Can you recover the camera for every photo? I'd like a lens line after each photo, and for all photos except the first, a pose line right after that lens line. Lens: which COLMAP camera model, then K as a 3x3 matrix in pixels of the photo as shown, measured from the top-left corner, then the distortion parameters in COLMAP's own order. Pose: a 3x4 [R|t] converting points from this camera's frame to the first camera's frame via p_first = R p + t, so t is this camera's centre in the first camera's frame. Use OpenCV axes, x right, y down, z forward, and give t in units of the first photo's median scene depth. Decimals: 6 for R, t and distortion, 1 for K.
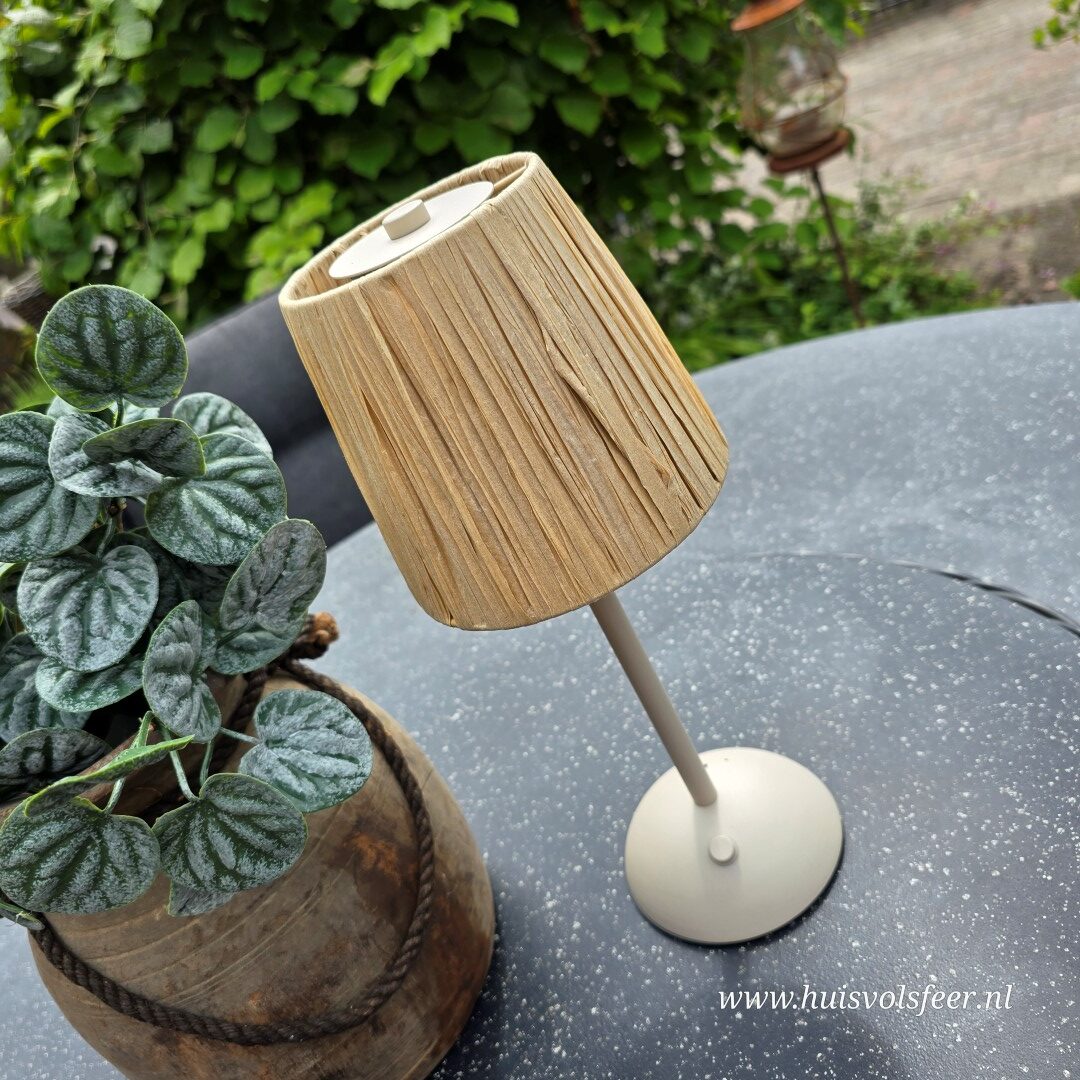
lens RADIAL K [[985.0, 0, 540.0], [0, 985.0, 540.0], [0, 0, 1]] dist [-0.010197, -0.061011]
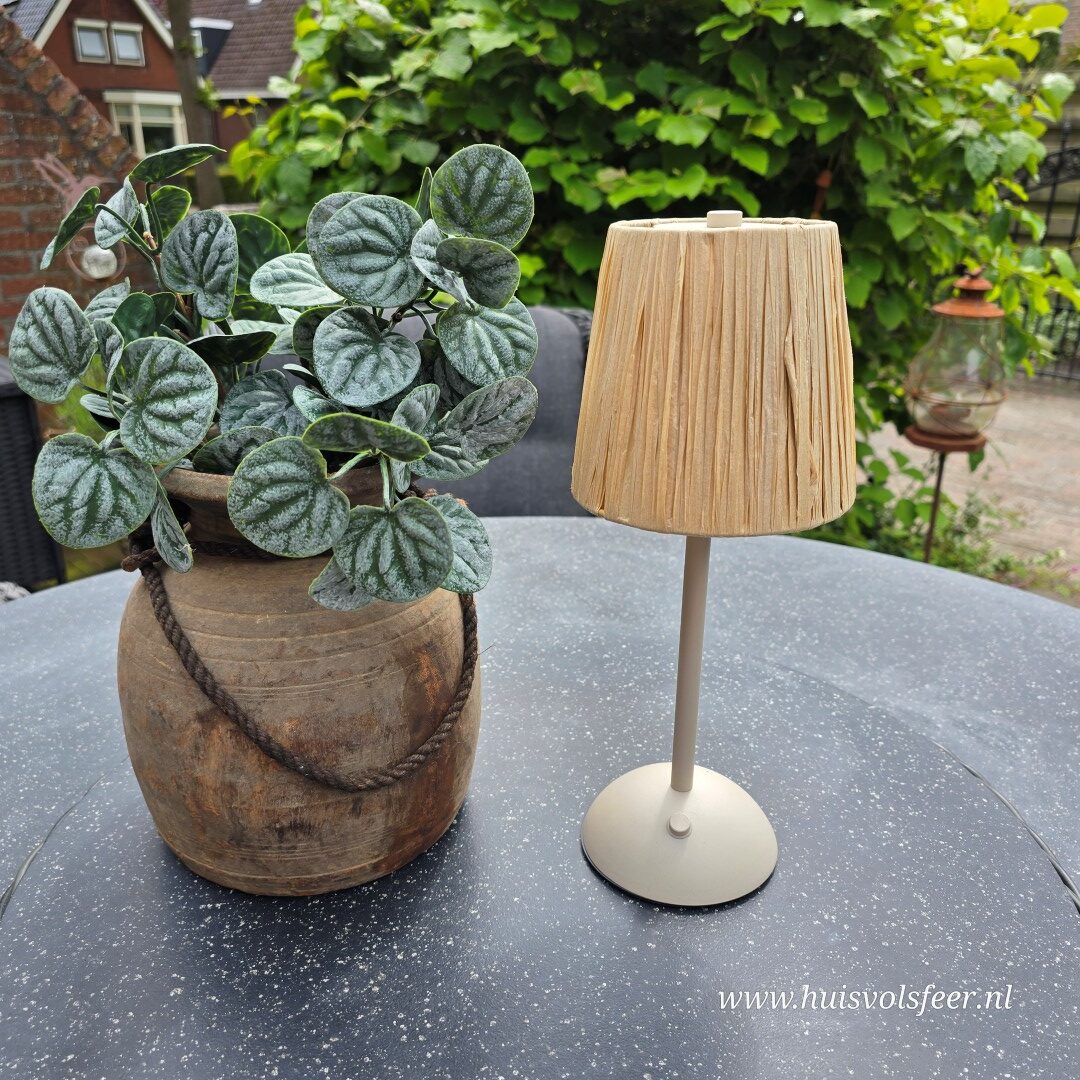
lens RADIAL K [[973.5, 0, 539.7], [0, 973.5, 563.0], [0, 0, 1]] dist [0.024454, -0.163059]
pose [[0.880773, 0.471956, -0.038698, -0.081474], [-0.473115, 0.873582, -0.114086, 0.333032], [-0.020038, 0.118793, 0.992717, -0.237477]]
